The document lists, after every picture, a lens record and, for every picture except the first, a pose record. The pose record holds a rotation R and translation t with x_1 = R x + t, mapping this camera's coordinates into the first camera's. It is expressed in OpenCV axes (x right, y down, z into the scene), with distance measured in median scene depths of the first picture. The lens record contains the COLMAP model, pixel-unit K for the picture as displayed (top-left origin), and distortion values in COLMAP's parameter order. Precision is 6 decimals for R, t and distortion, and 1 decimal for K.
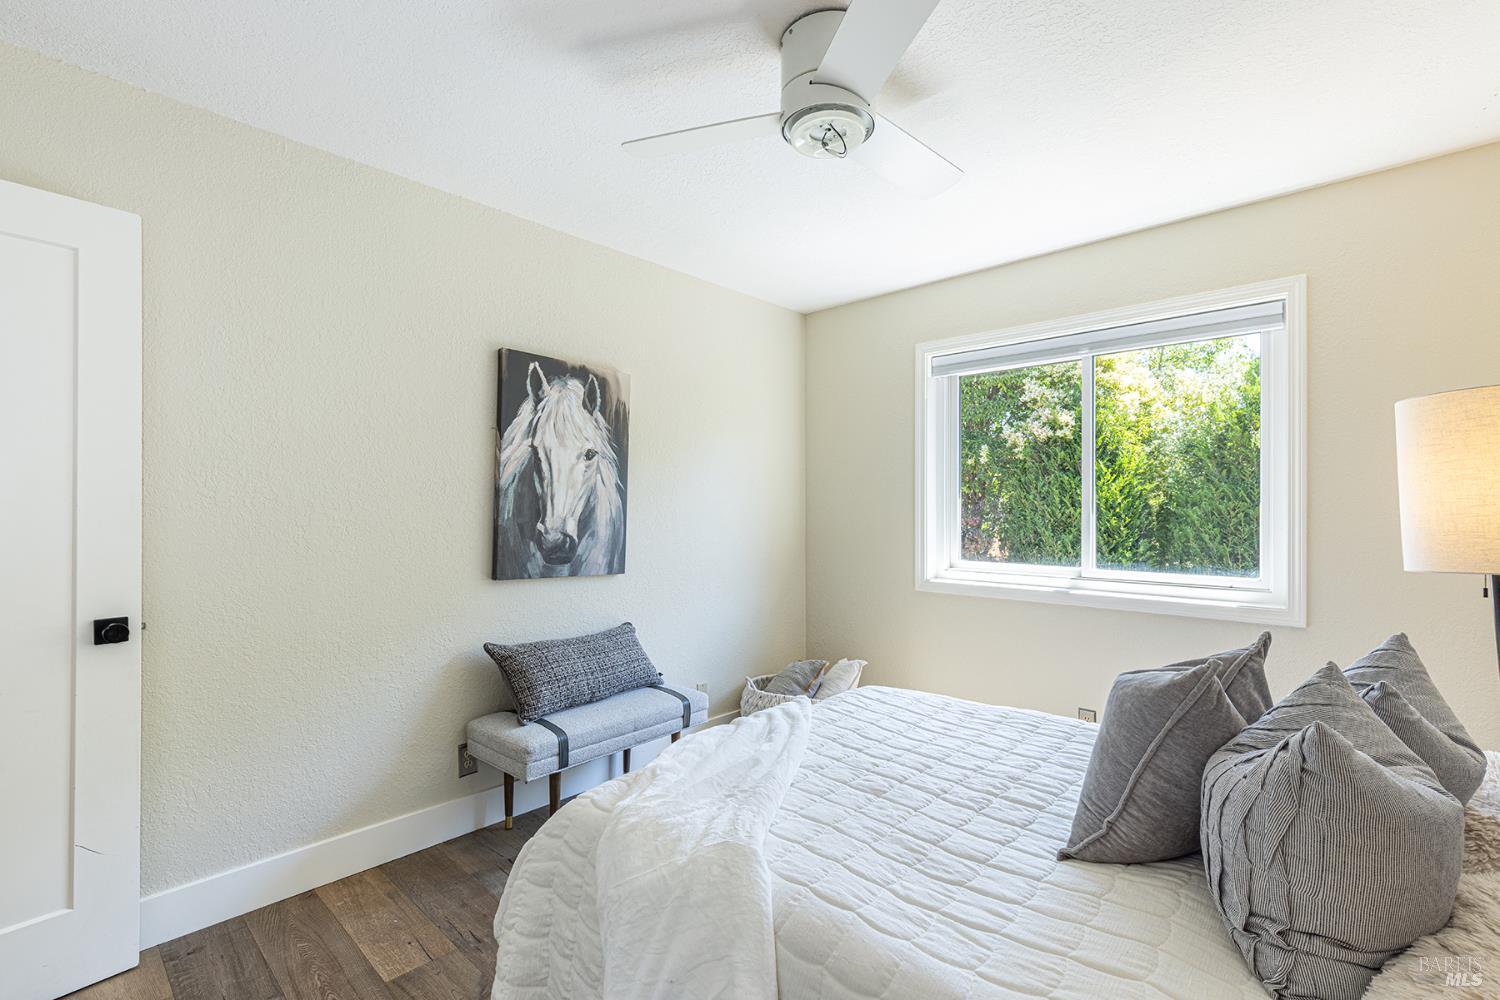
lens RADIAL K [[676.7, 0, 758.5], [0, 676.7, 507.0], [0, 0, 1]] dist [0.004428, 0.001229]
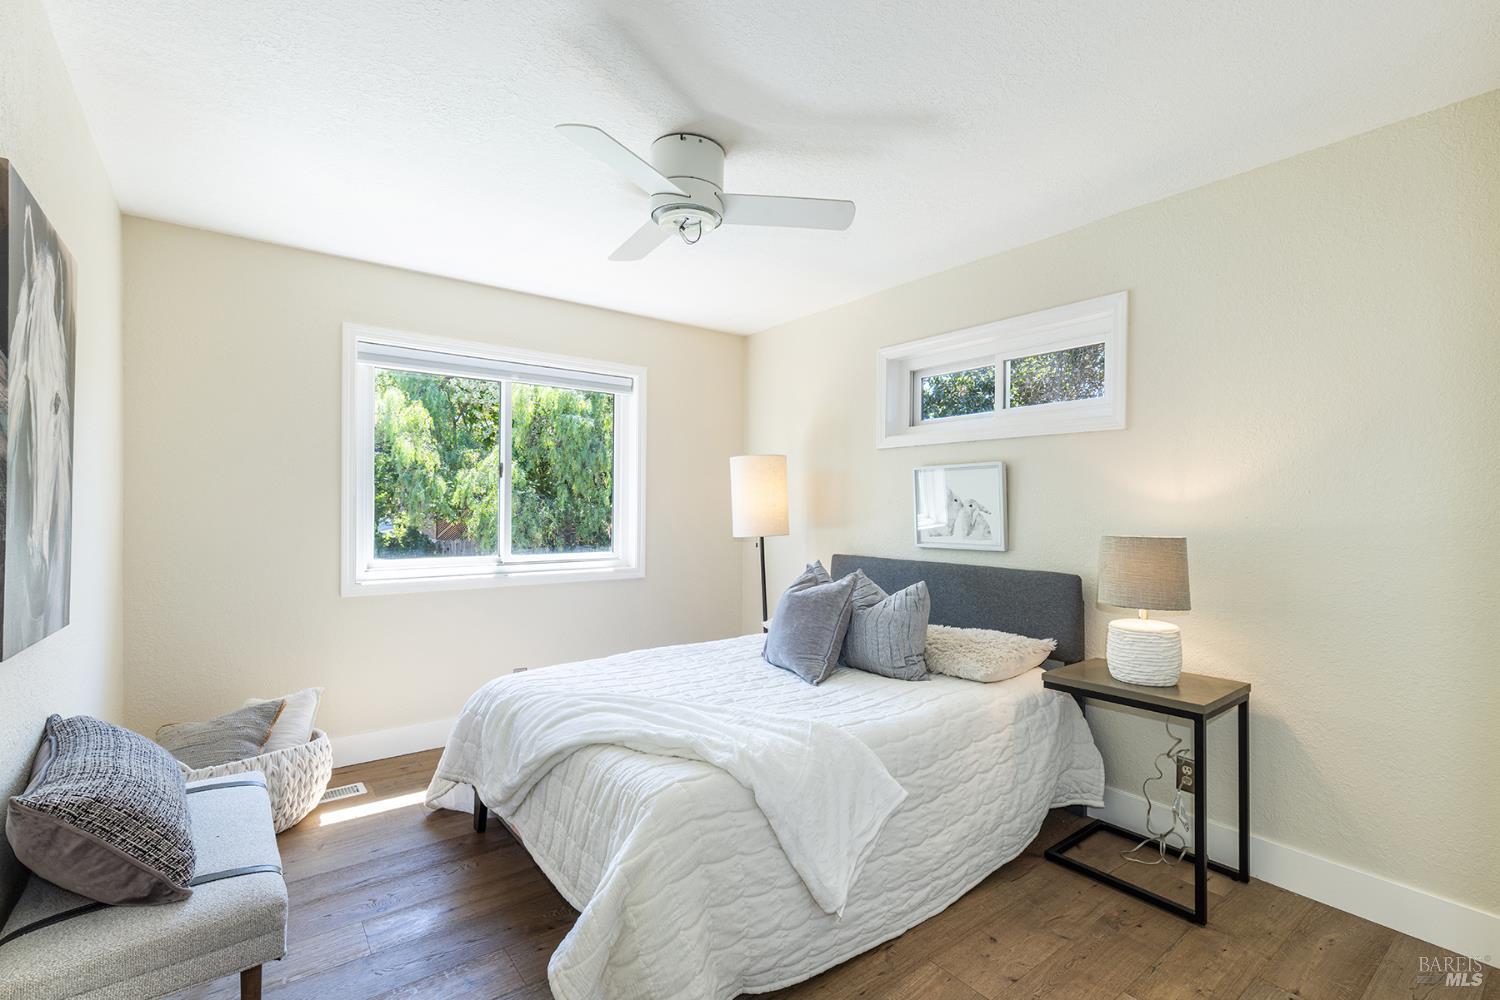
lens RADIAL K [[676.7, 0, 757.0], [0, 676.7, 500.8], [0, 0, 1]] dist [0.004428, 0.001229]
pose [[0.170106, 0.009167, 0.985383, -0.712290], [-0.005921, 0.999948, -0.008280, 0.000575], [-0.985408, -0.004426, 0.170151, 0.393699]]
